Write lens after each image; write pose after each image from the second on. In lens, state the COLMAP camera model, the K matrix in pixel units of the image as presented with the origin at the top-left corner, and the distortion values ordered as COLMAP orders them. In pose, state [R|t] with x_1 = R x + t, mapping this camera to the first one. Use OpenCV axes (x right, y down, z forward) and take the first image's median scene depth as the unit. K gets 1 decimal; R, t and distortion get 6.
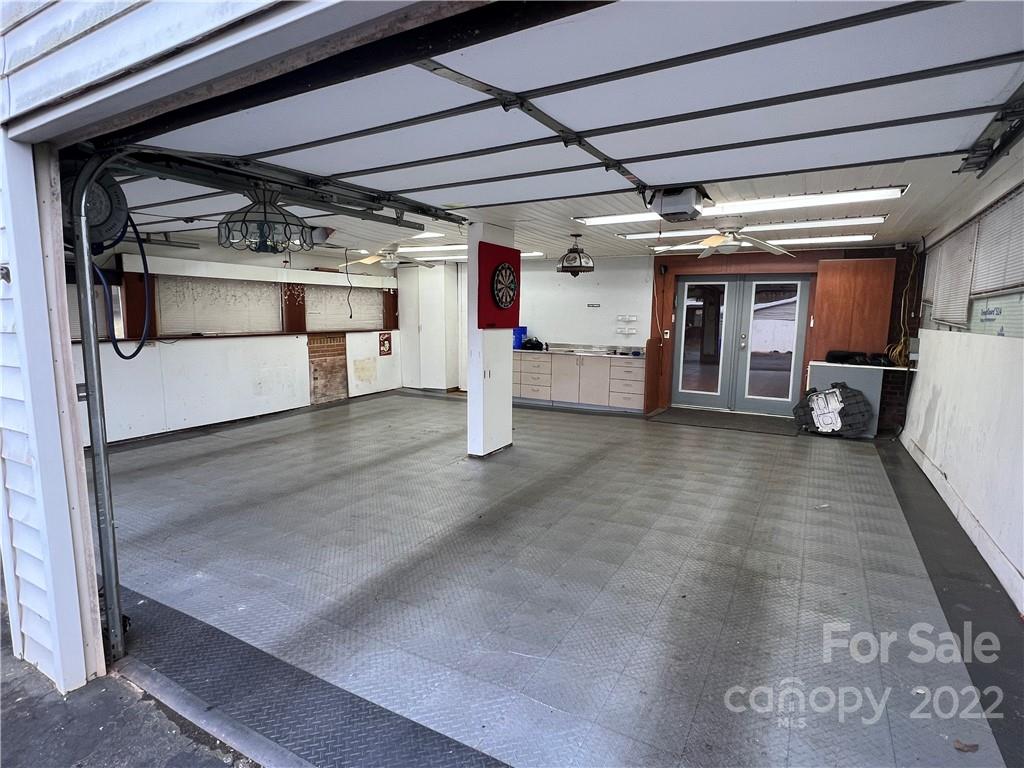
lens RADIAL K [[541.9, 0, 511.0], [0, 541.9, 381.6], [0, 0, 1]] dist [-0.007320, -0.000177]
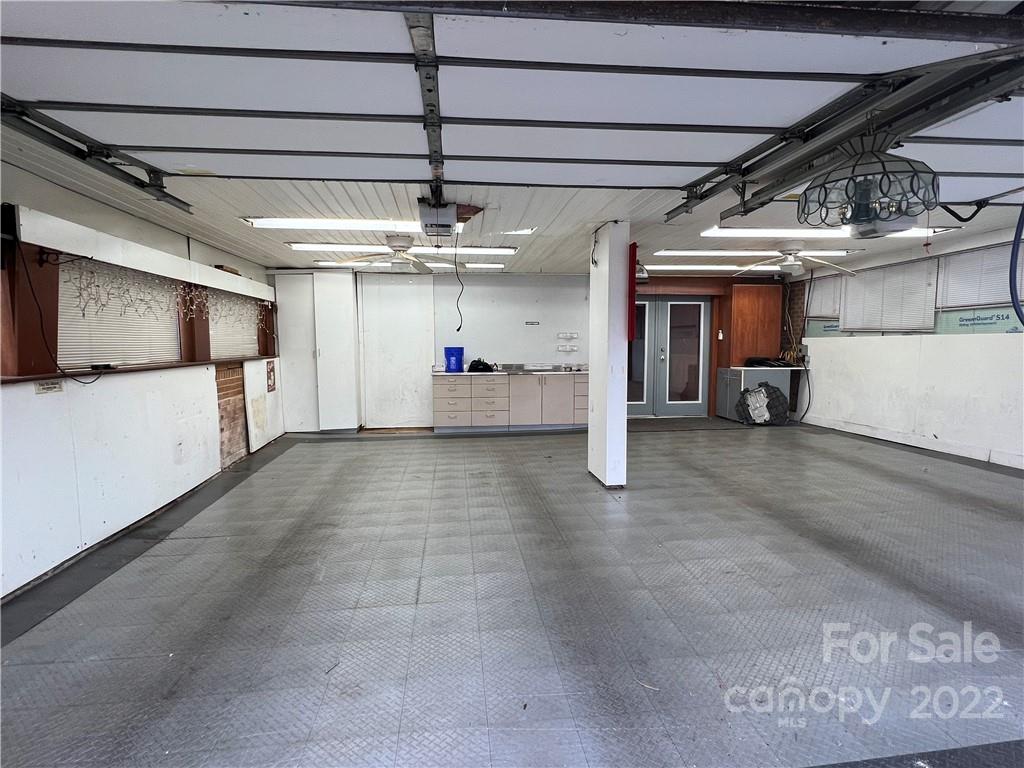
lens RADIAL K [[541.9, 0, 509.6], [0, 541.9, 391.2], [0, 0, 1]] dist [-0.007320, -0.000177]
pose [[0.808117, -0.069470, 0.584910, -0.500222], [0.089588, 0.995964, -0.005485, -0.019504], [-0.582169, 0.056834, 0.811079, 0.269656]]
